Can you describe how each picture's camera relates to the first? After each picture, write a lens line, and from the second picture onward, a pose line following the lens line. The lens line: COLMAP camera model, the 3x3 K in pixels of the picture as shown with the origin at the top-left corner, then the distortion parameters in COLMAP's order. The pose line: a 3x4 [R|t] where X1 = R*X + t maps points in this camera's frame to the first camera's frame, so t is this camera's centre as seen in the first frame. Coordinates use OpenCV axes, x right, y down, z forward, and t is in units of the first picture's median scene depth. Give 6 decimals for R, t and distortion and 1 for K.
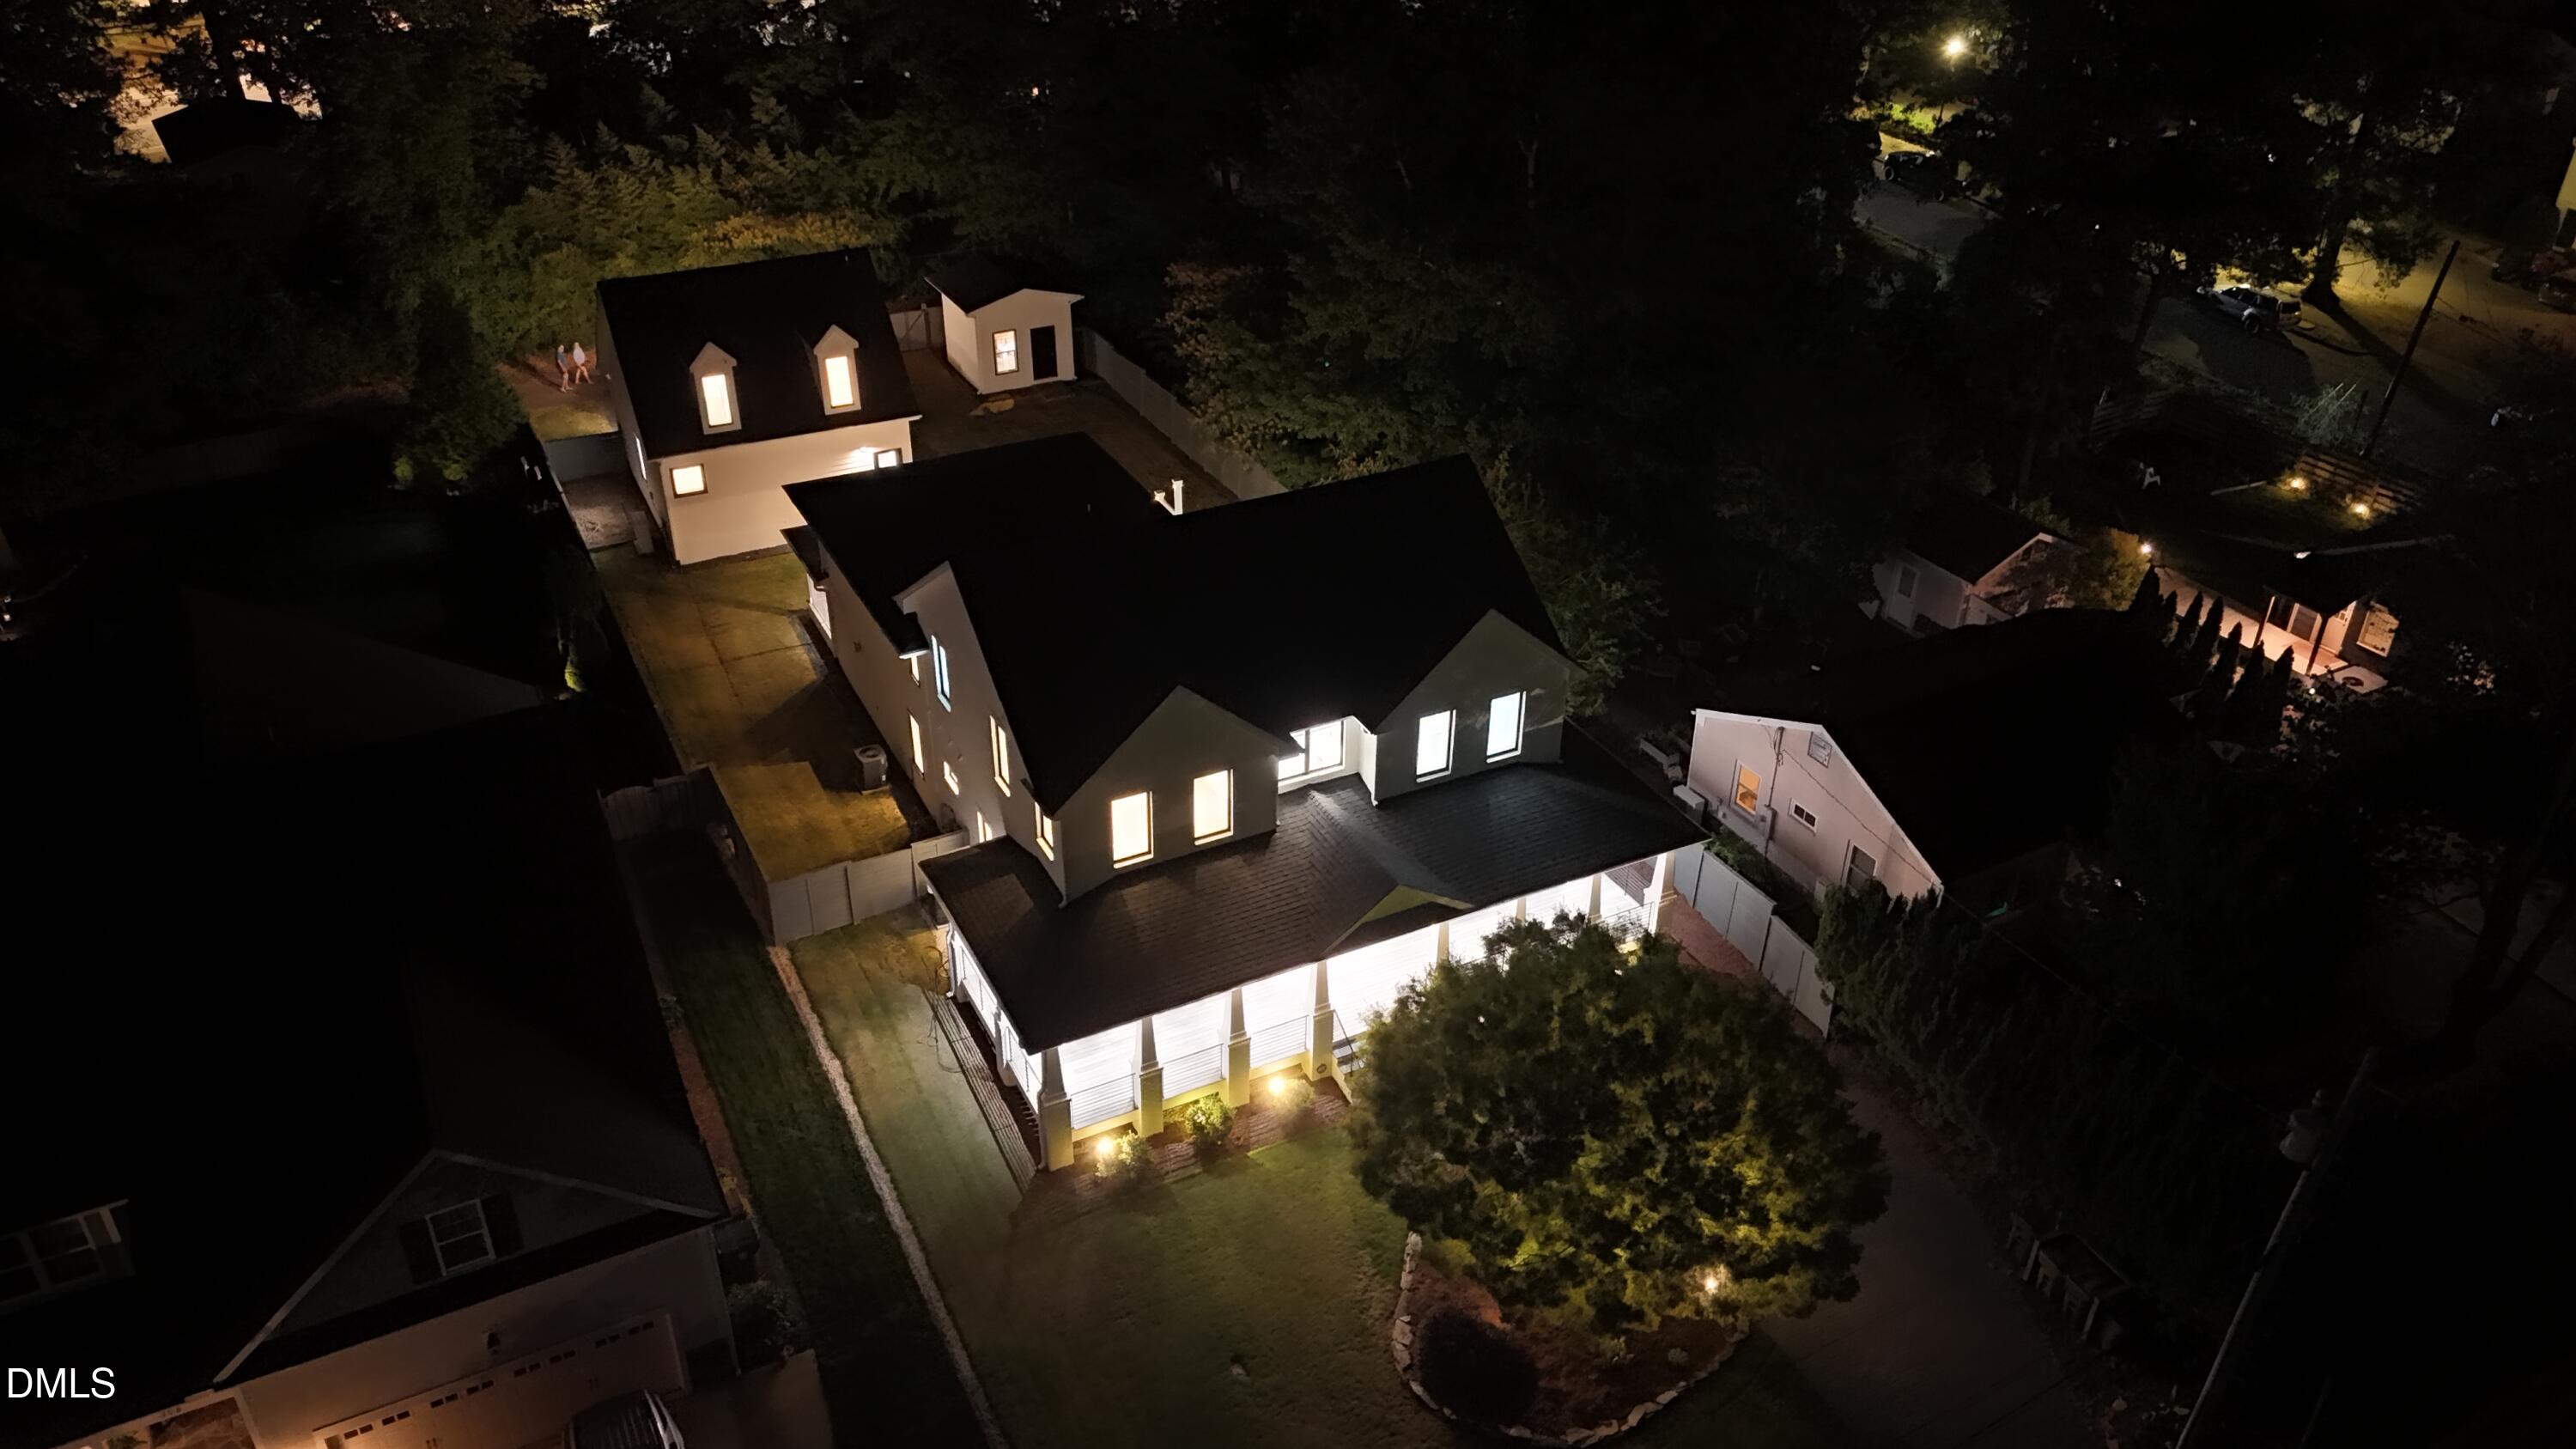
lens RADIAL K [[1779.7, 0, 1297.5], [0, 1779.7, 732.8], [0, 0, 1]] dist [0.001068, -0.003064]
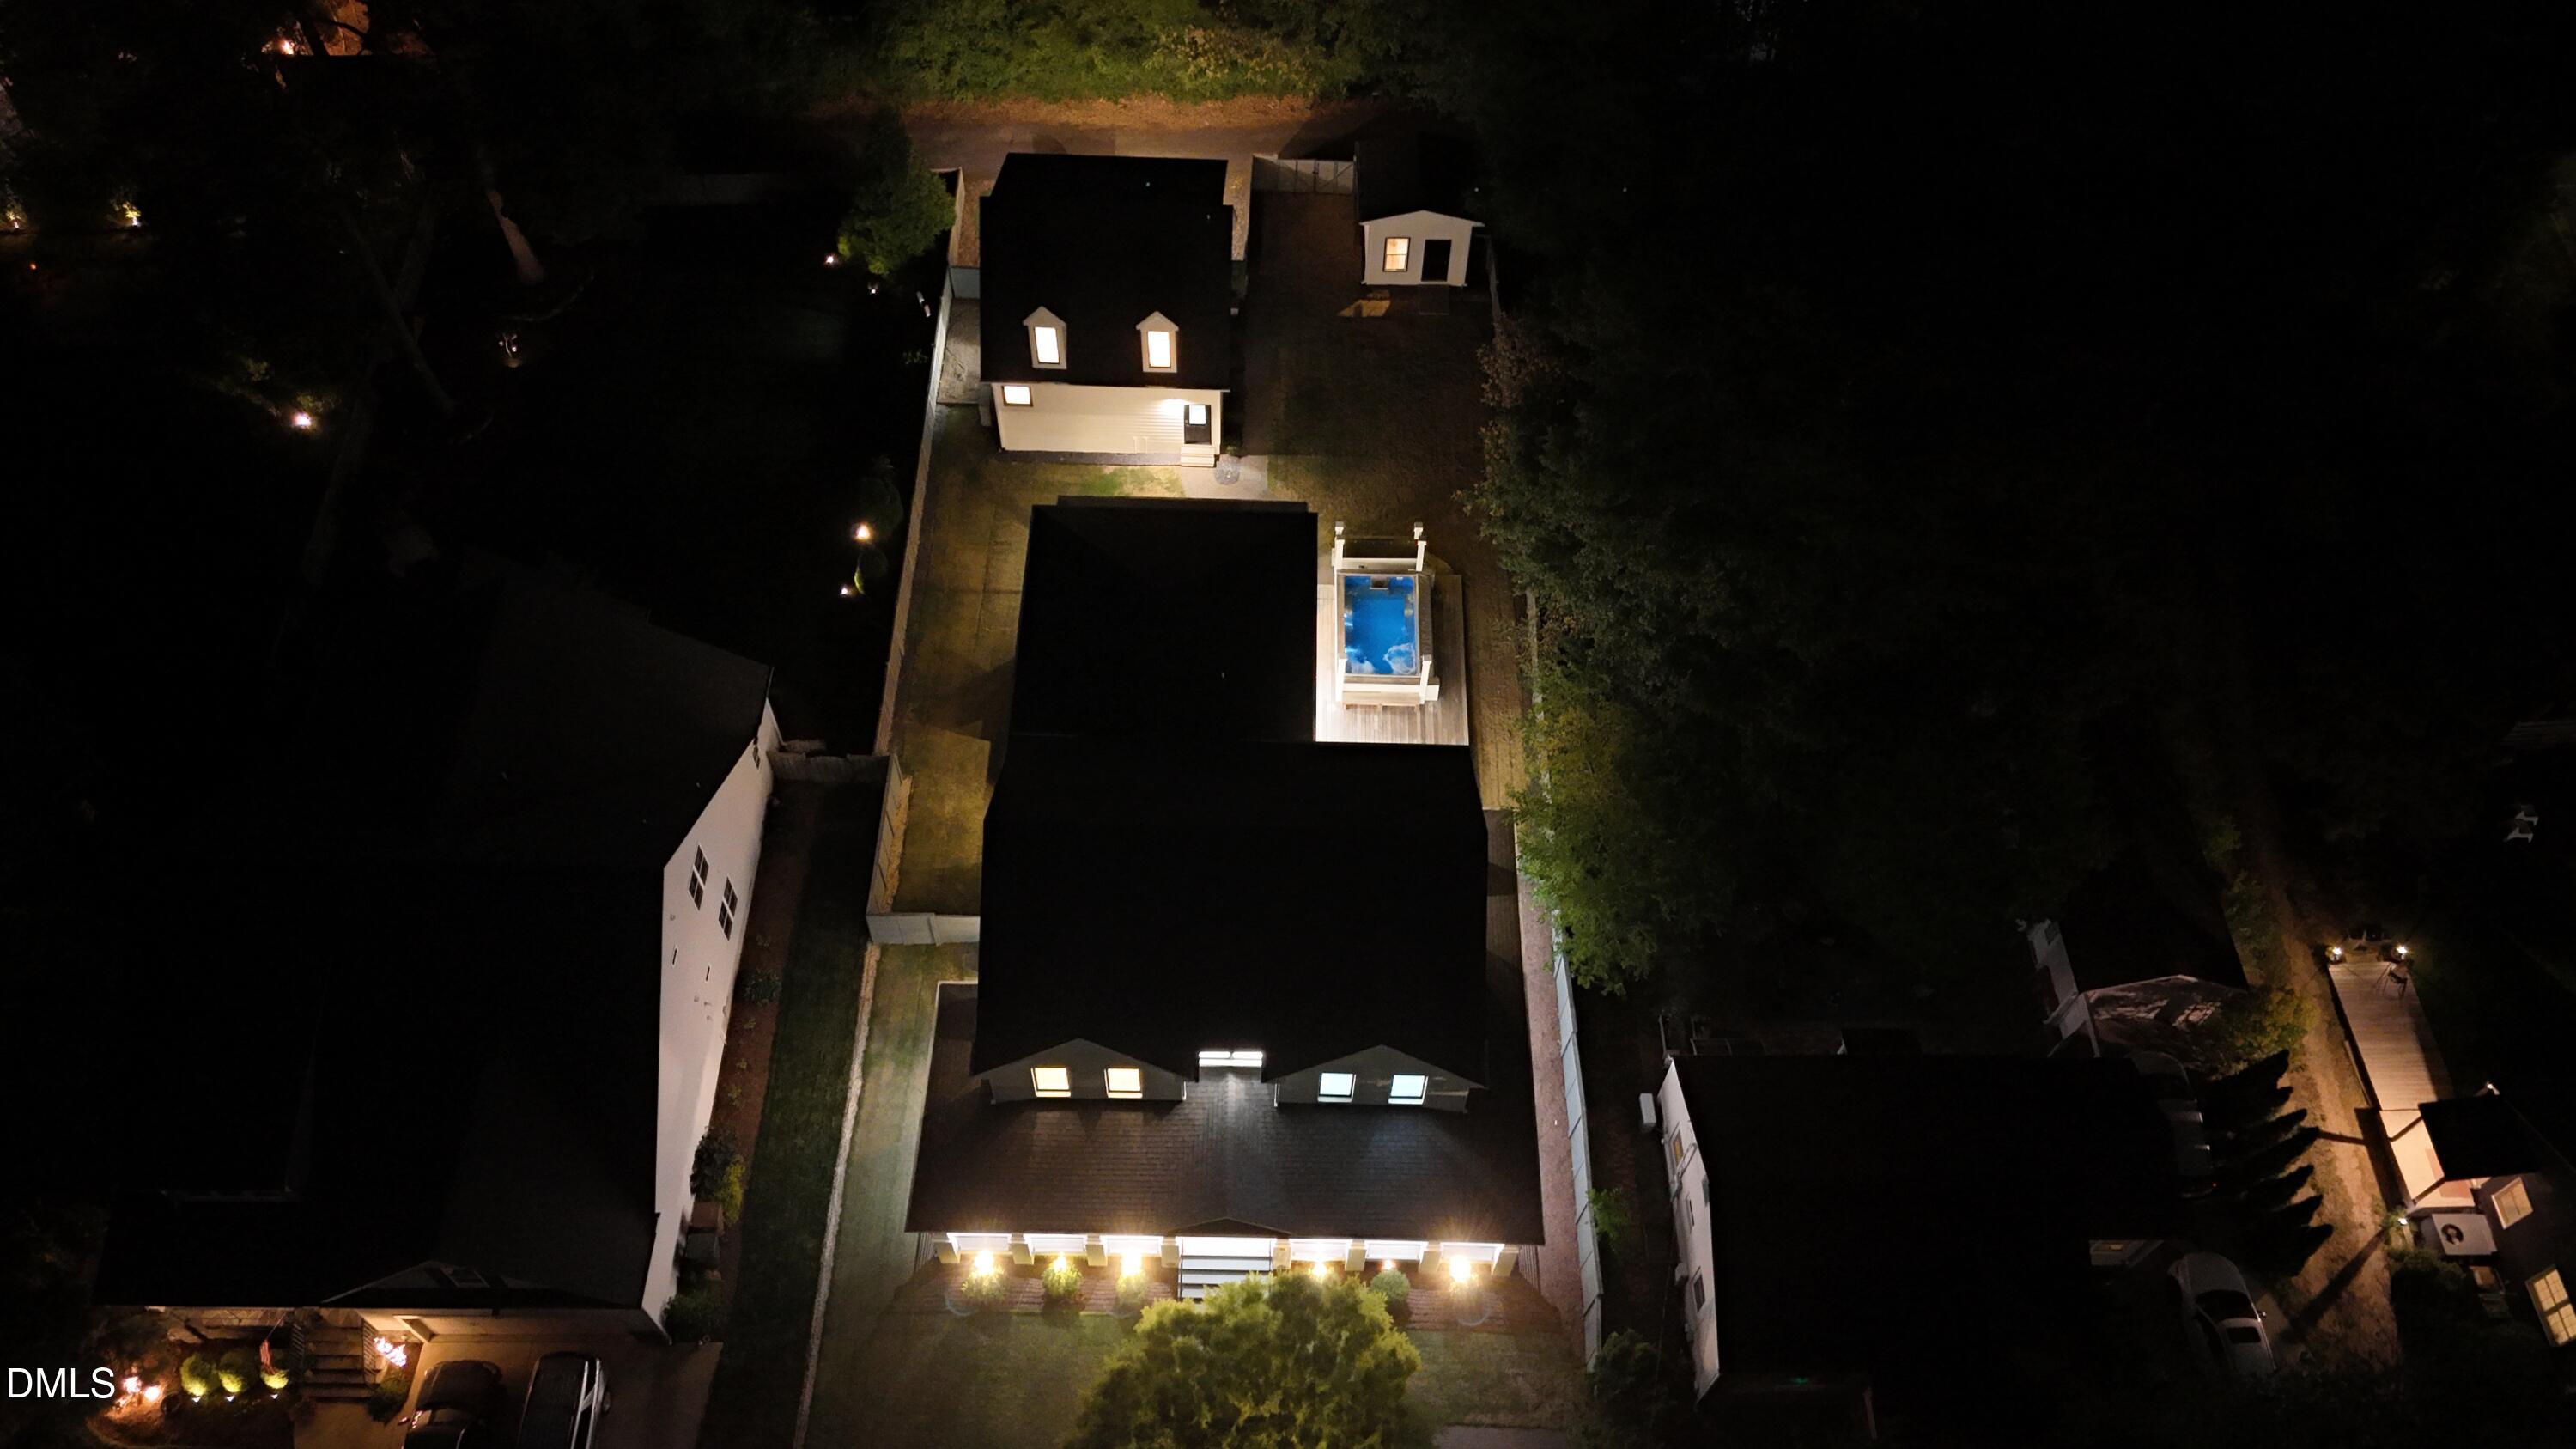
lens RADIAL K [[1779.7, 0, 1277.1], [0, 1779.7, 715.9], [0, 0, 1]] dist [0.001068, -0.003064]
pose [[0.884827, 0.387410, -0.258834, 0.173055], [-0.271318, 0.880058, 0.389723, -0.448650], [0.378771, -0.274611, 0.883811, 0.014388]]
